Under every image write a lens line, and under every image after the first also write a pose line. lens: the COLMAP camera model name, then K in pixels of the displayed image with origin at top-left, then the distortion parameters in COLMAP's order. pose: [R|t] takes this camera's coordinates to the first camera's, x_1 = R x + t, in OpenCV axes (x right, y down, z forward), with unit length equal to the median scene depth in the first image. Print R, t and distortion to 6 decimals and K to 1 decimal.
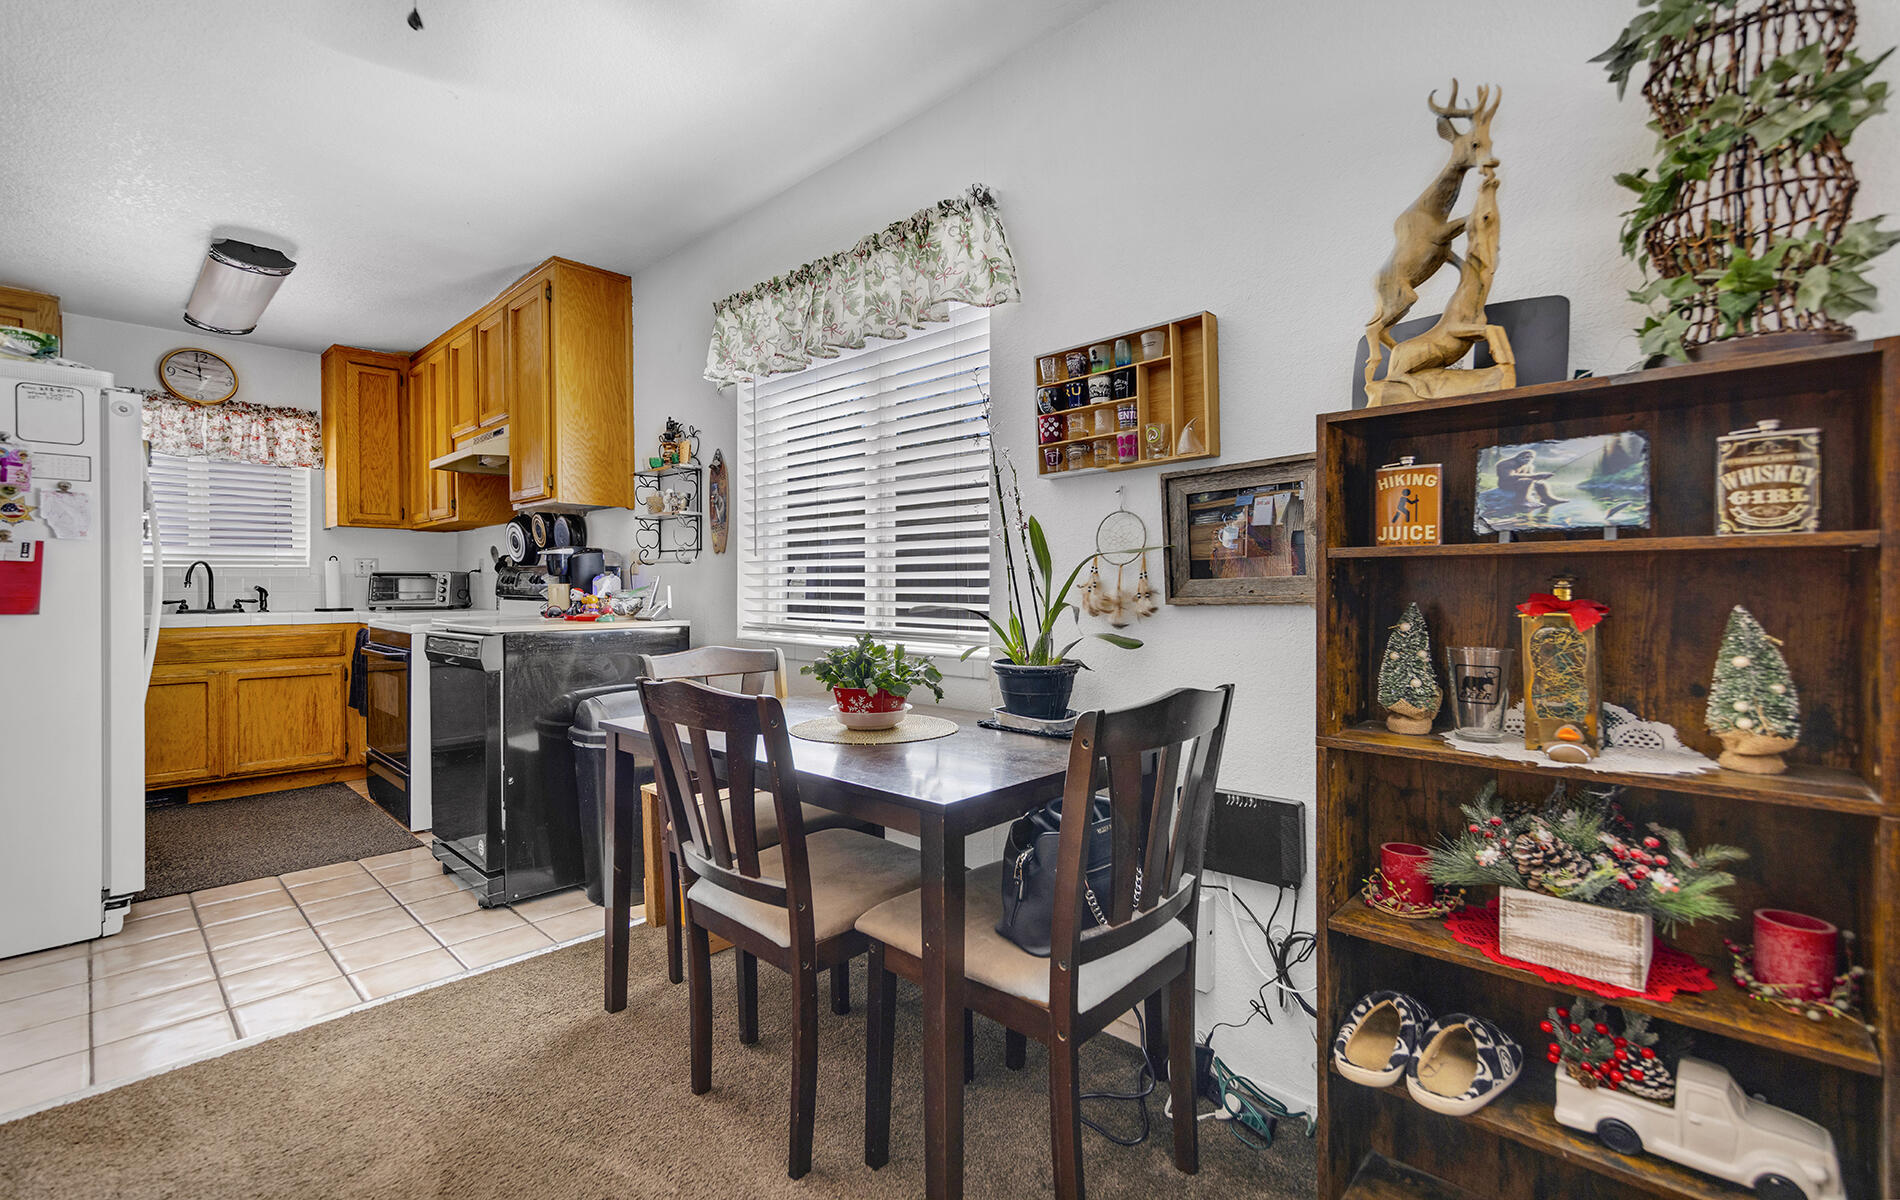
lens RADIAL K [[813.9, 0, 948.5], [0, 813.9, 588.7], [0, 0, 1]] dist [0.004978, 0.000126]
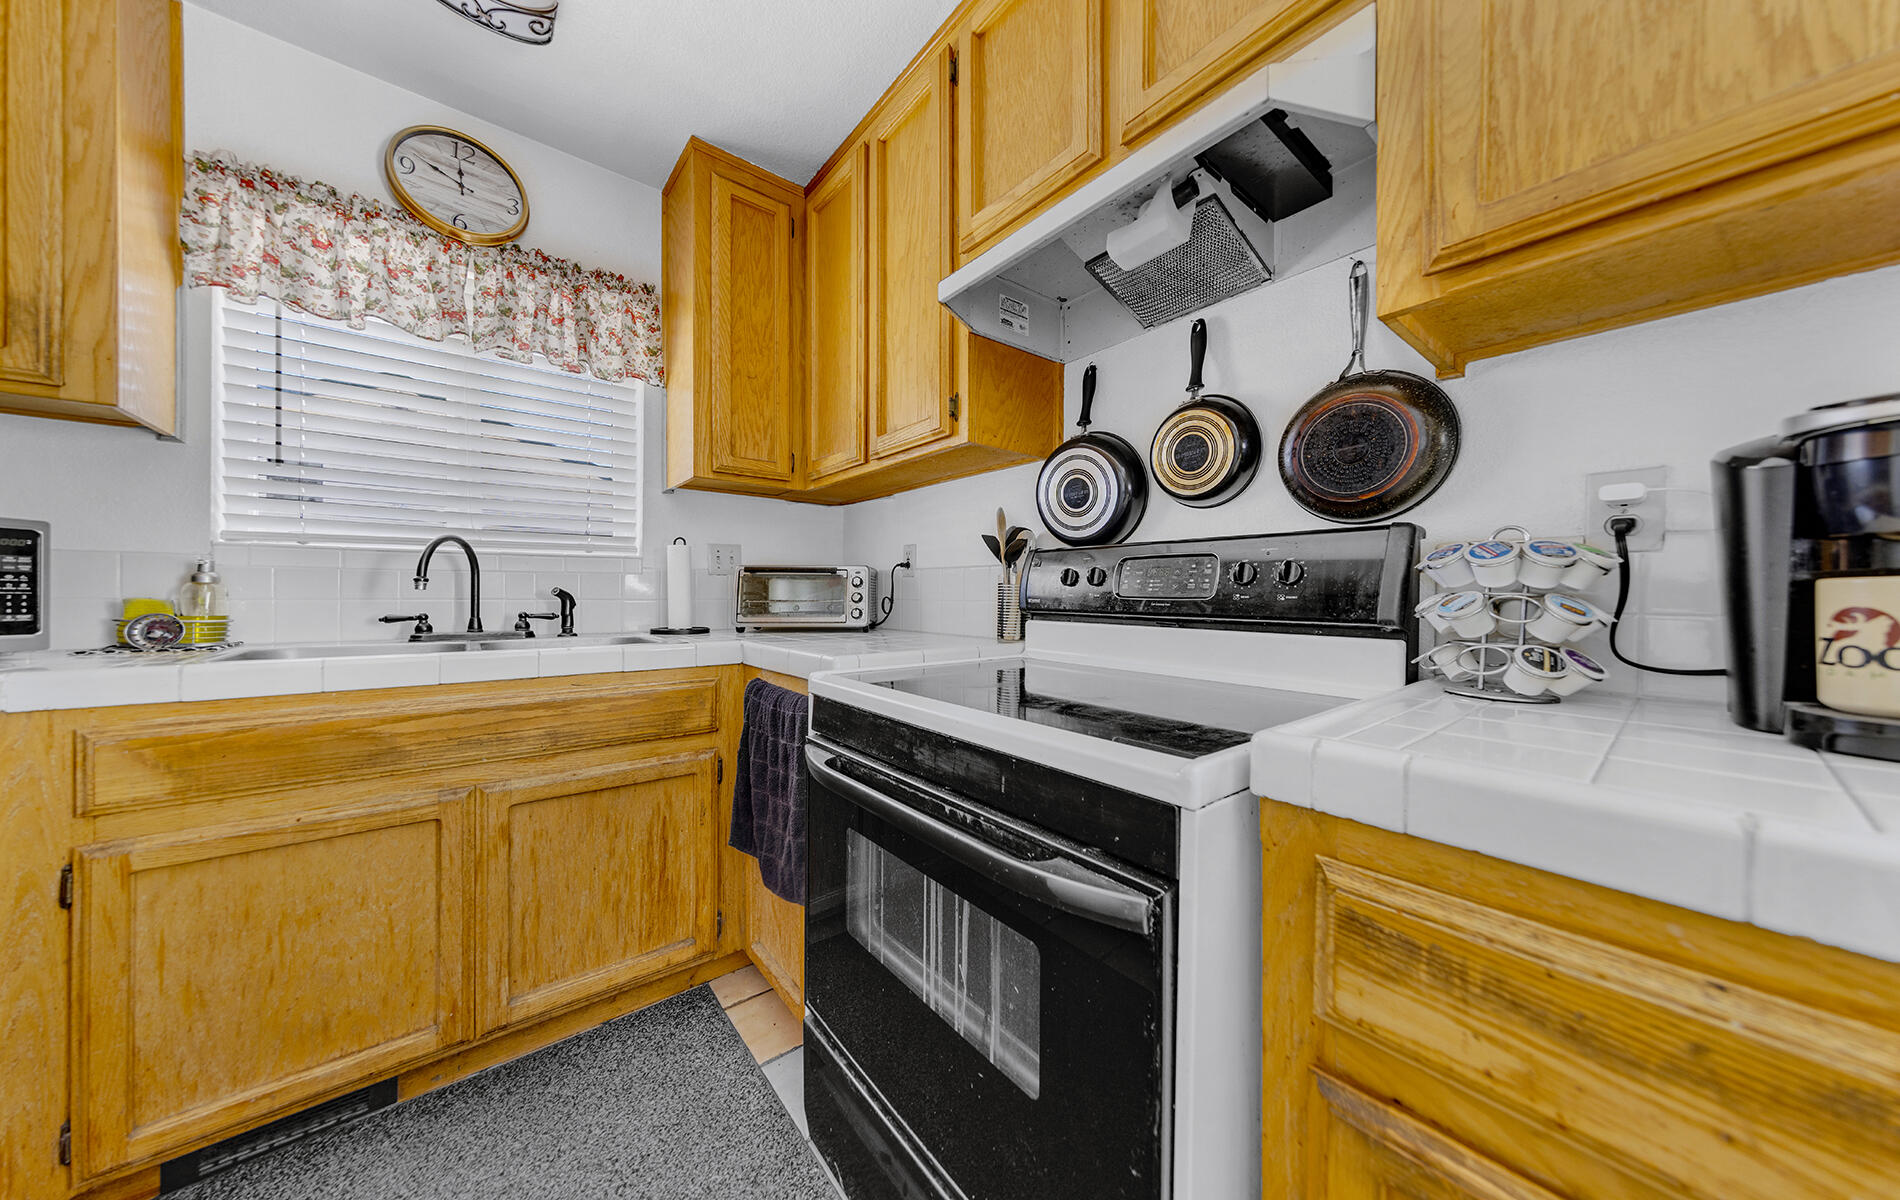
lens RADIAL K [[594.3, 0, 952.9], [0, 594.3, 596.9], [0, 0, 1]] dist [0.004533, -0.000038]
pose [[0.991811, 0.007600, -0.127487, -0.542568], [-0.008068, 0.999962, -0.003156, 0.001563], [0.127459, 0.004159, 0.991835, 0.649970]]
